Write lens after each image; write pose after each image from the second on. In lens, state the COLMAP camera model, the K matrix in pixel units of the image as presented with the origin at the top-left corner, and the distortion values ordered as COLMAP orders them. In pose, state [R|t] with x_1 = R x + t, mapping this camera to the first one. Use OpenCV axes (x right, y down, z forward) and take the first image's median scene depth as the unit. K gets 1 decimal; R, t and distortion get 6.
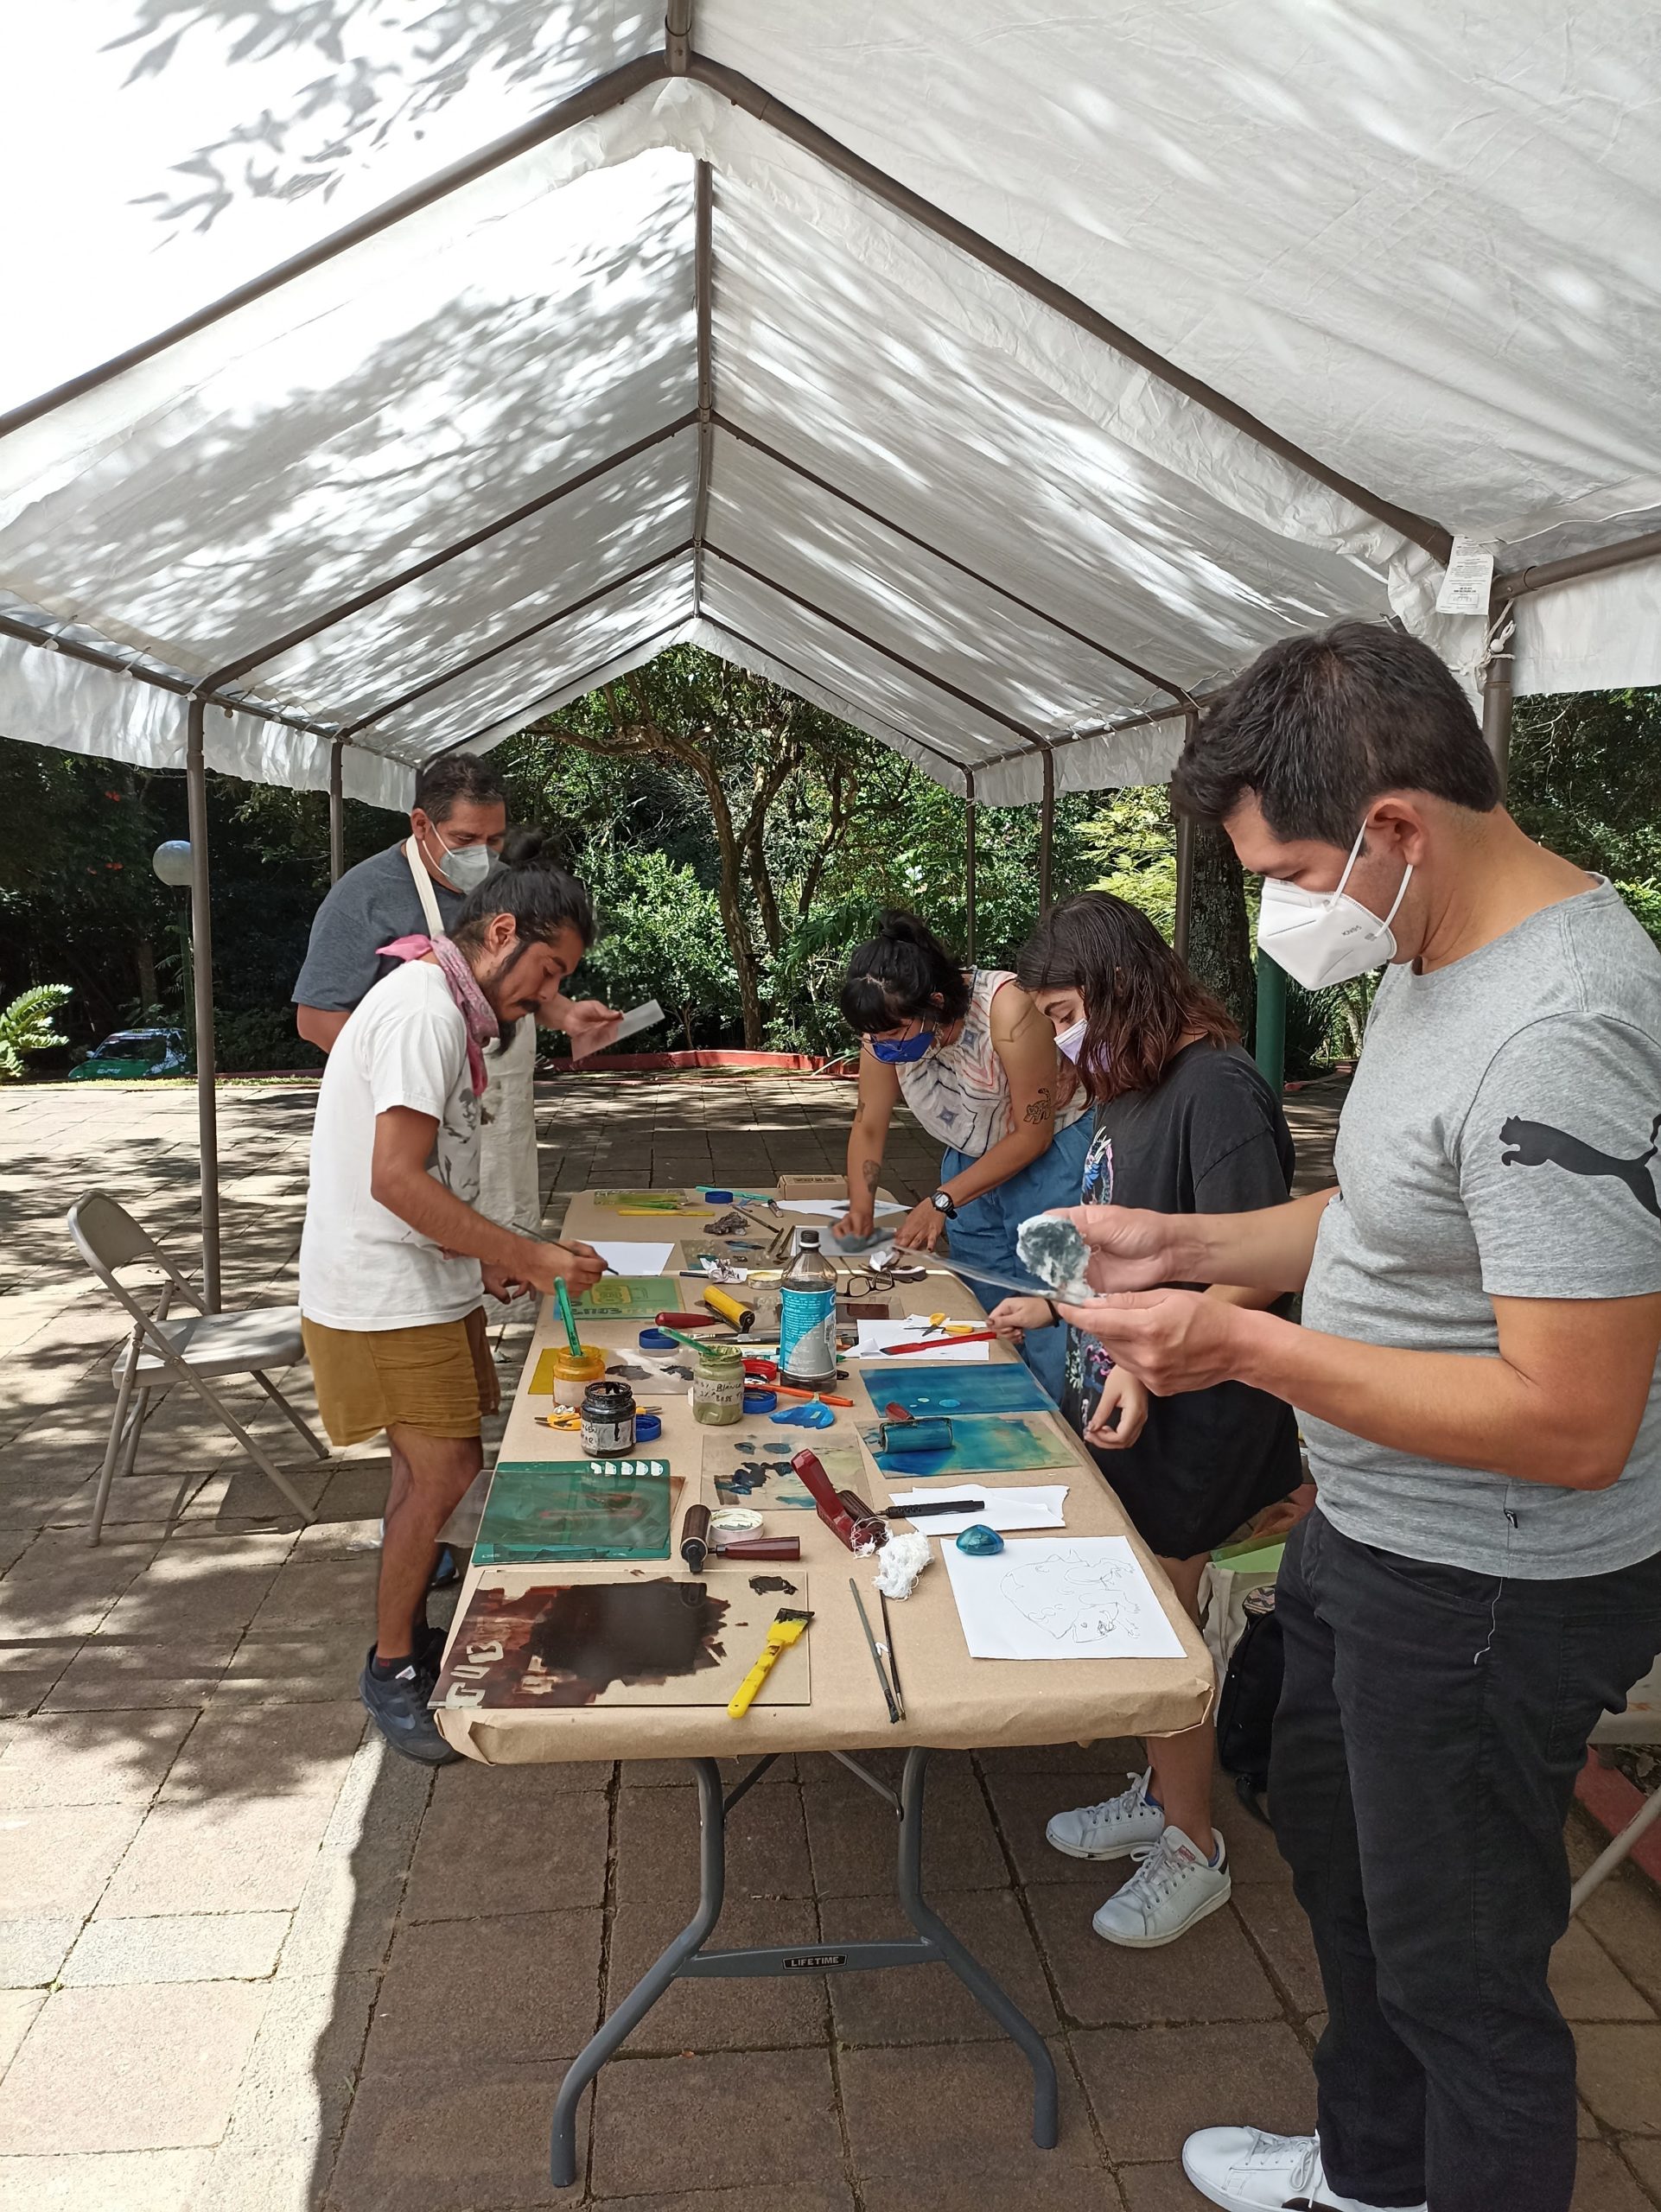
lens RADIAL K [[1628.9, 0, 820.8], [0, 1628.9, 1112.9], [0, 0, 1]] dist [0.052503, -0.044964]
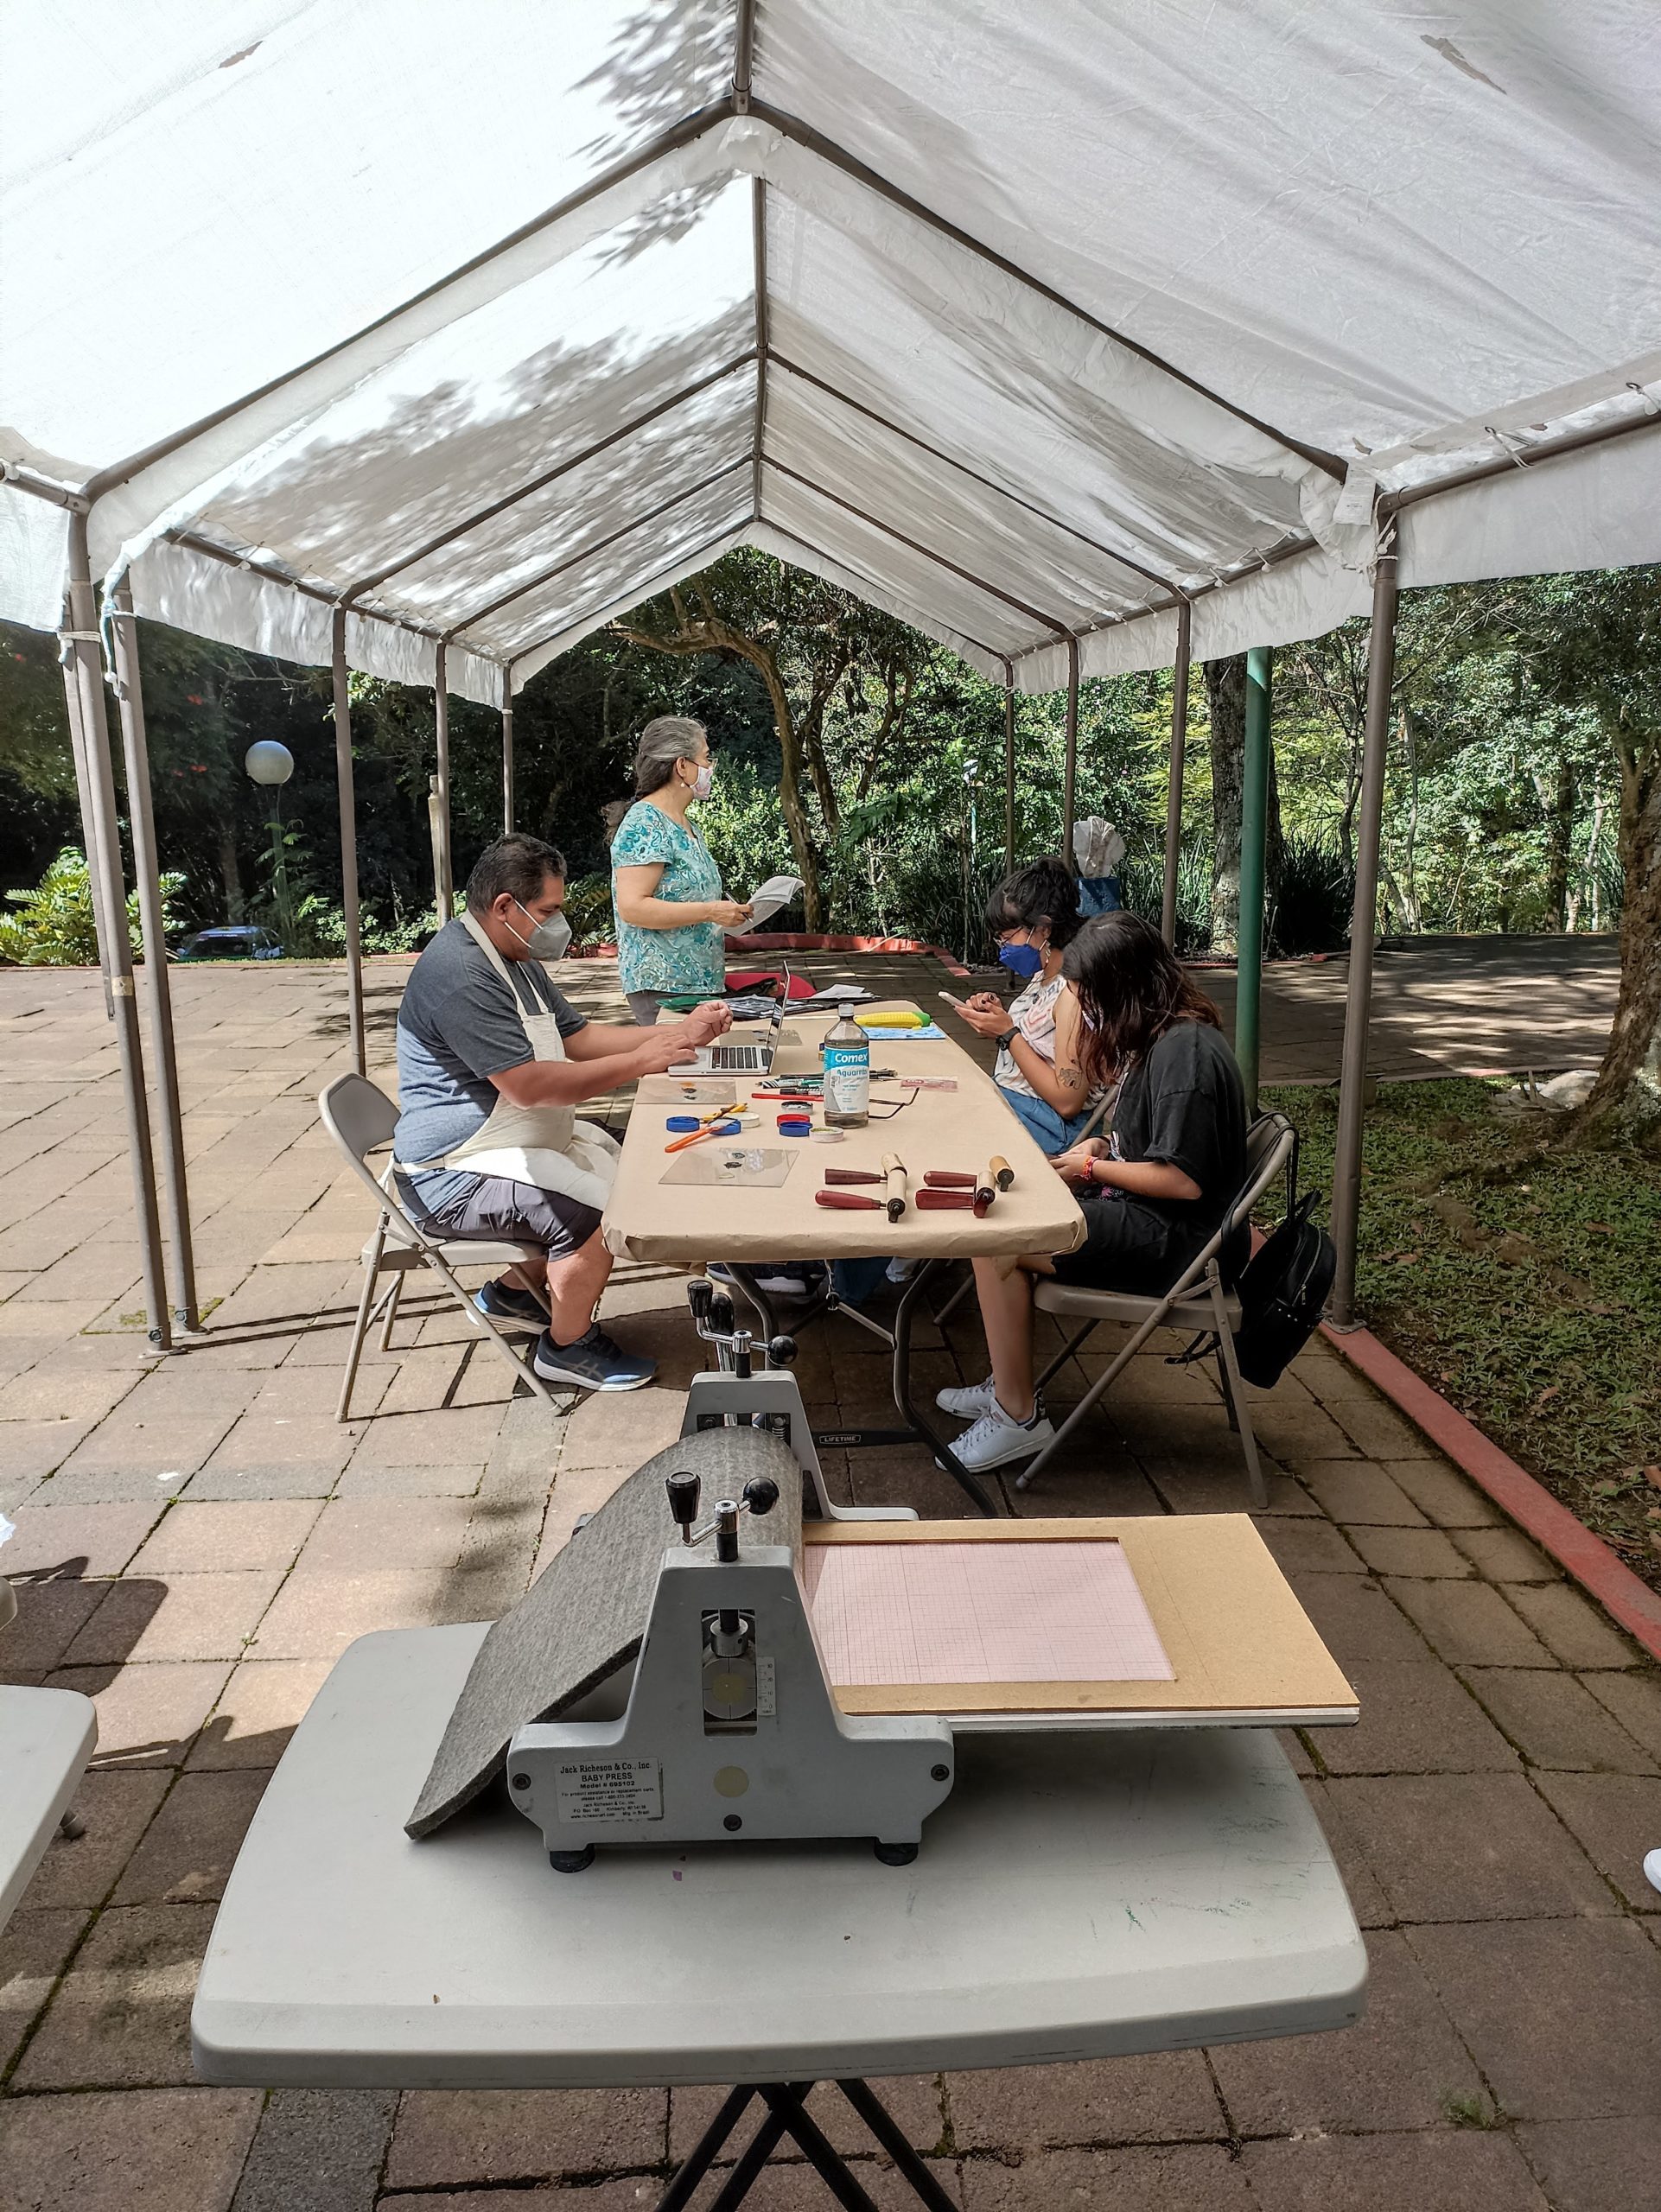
lens RADIAL K [[1628.9, 0, 821.2], [0, 1628.9, 1099.4], [0, 0, 1]] dist [0.052503, -0.044964]
pose [[0.999222, -0.004104, -0.039235, 0.023869], [0.006135, 0.998640, 0.051772, 0.072480], [0.038969, -0.051972, 0.997888, -0.308549]]
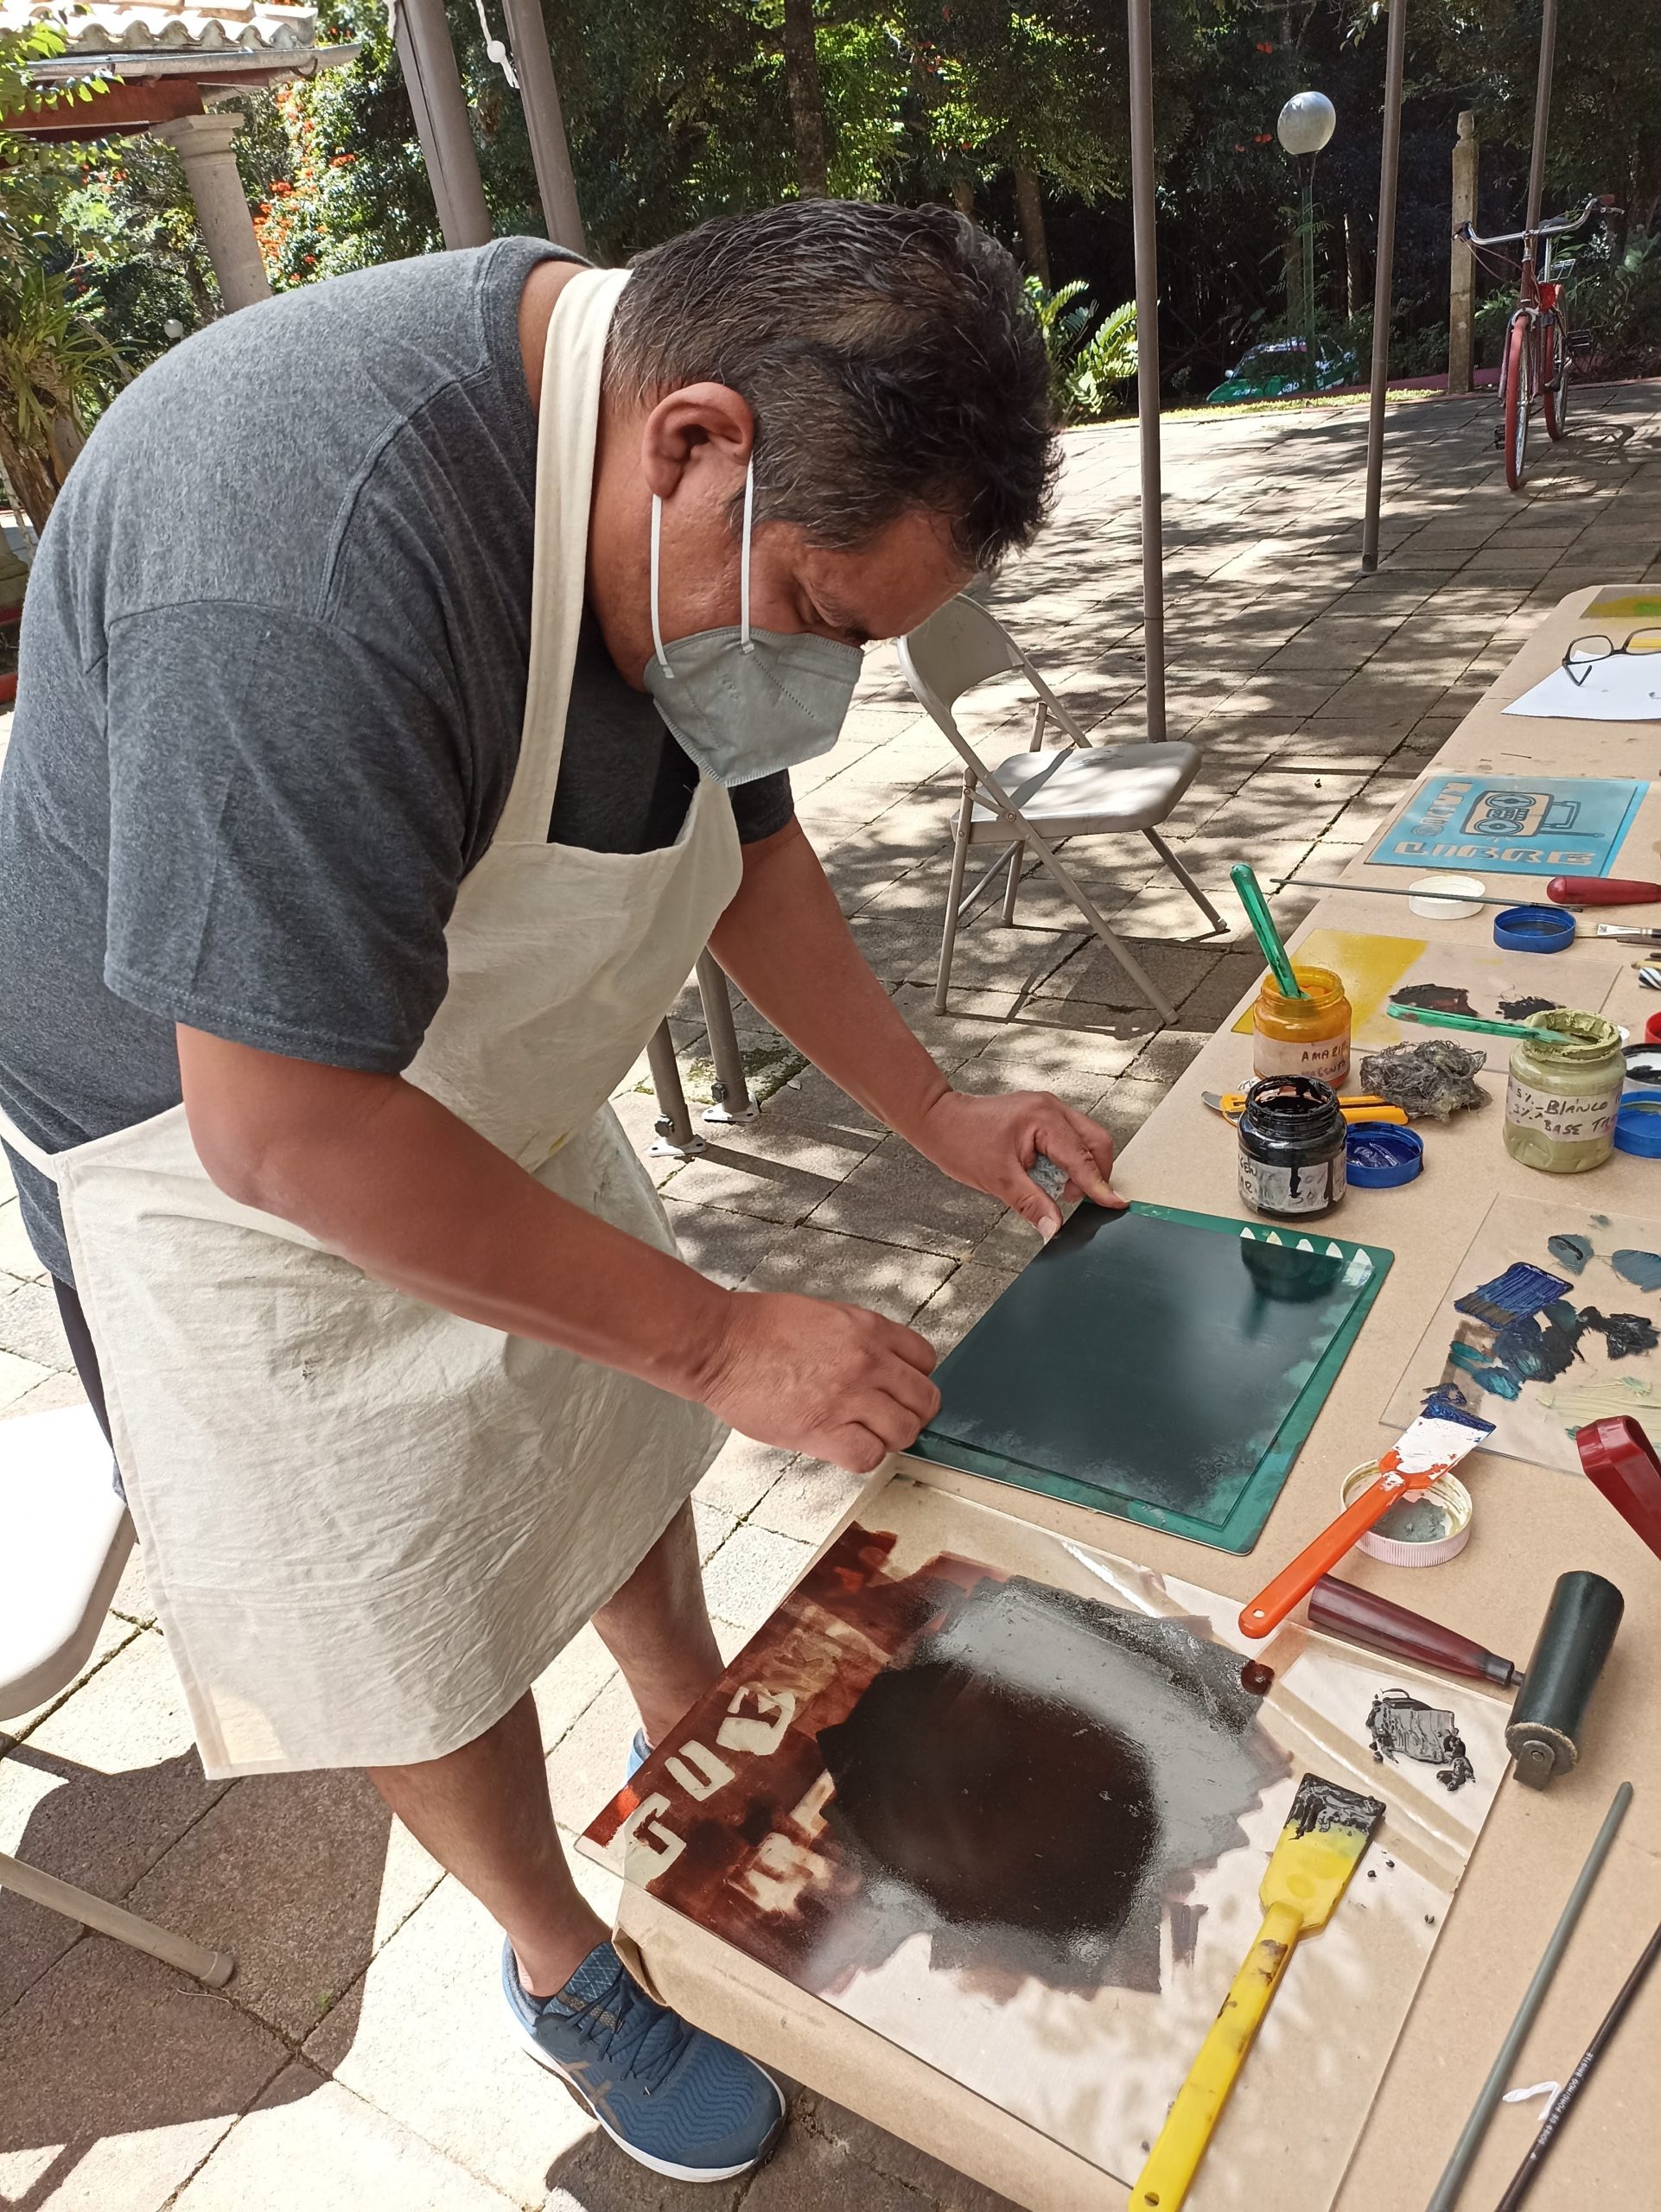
lens RADIAL K [[1628.9, 0, 844.8], [0, 1628.9, 1107.7], [0, 0, 1]] dist [0.052503, -0.044964]
pose [[0.794995, 0.185686, -0.577498, 0.047847], [0.049098, 0.929179, 0.366354, -0.020383], [0.604626, -0.319604, 0.729576, 0.452663]]
